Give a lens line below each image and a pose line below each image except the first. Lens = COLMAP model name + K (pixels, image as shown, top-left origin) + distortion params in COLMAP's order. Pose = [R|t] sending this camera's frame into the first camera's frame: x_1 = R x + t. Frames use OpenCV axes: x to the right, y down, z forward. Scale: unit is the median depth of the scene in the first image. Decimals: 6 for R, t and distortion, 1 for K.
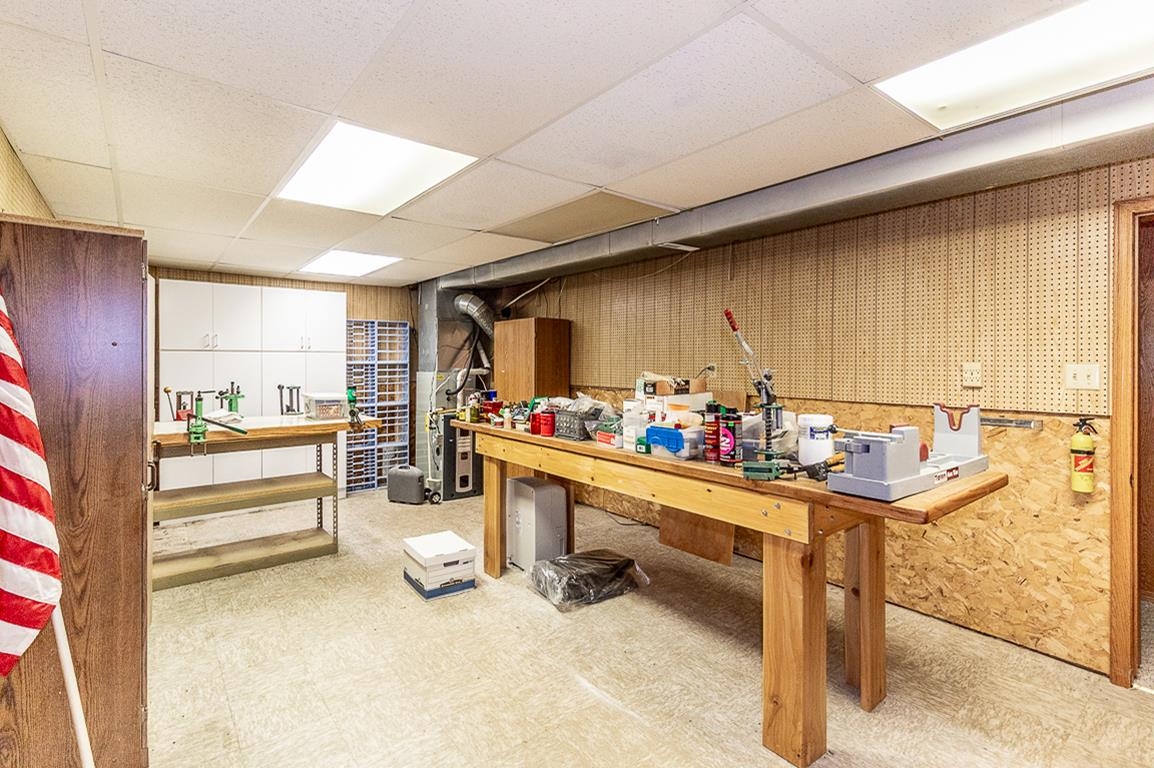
lens RADIAL K [[545.7, 0, 577.4], [0, 545.7, 372.9], [0, 0, 1]] dist [-0.000589, 0.000110]
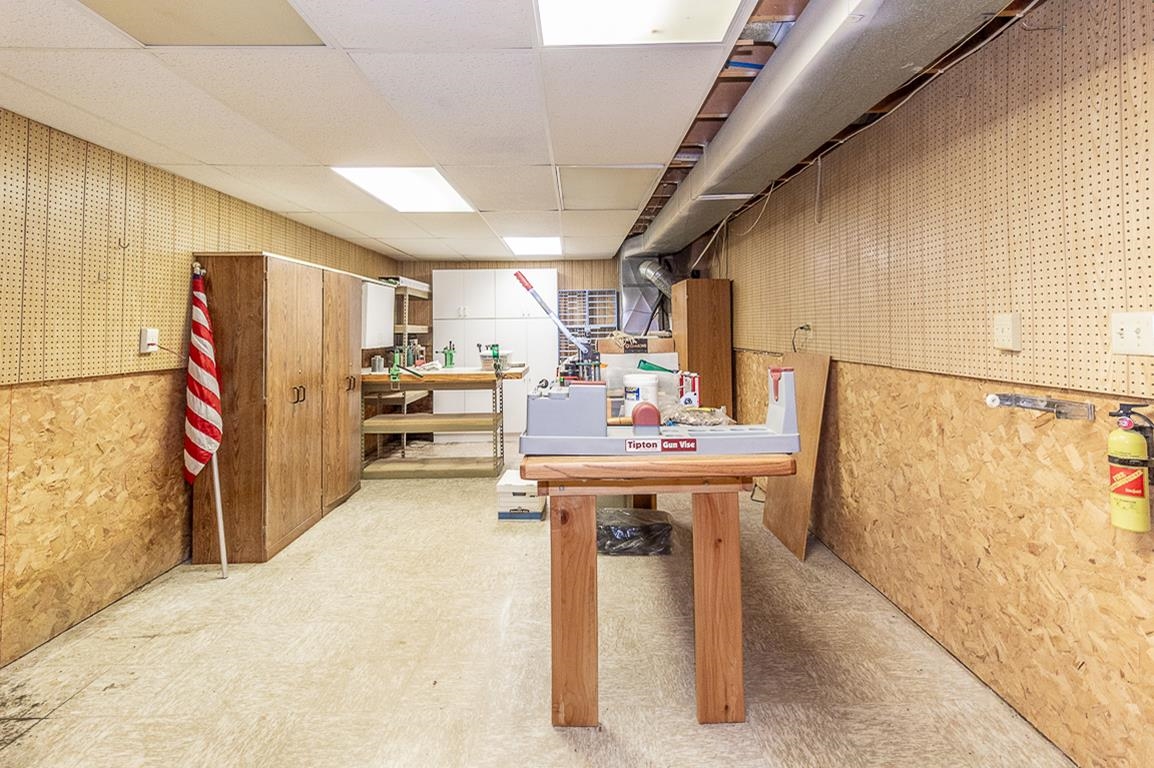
lens RADIAL K [[550.3, 0, 575.7], [0, 550.3, 324.1], [0, 0, 1]] dist [-0.001059, -0.000353]
pose [[0.792854, -0.013884, -0.609253, 0.710536], [-0.001533, 0.999692, -0.024776, 0.011284], [0.609409, 0.020577, 0.792589, 0.141091]]
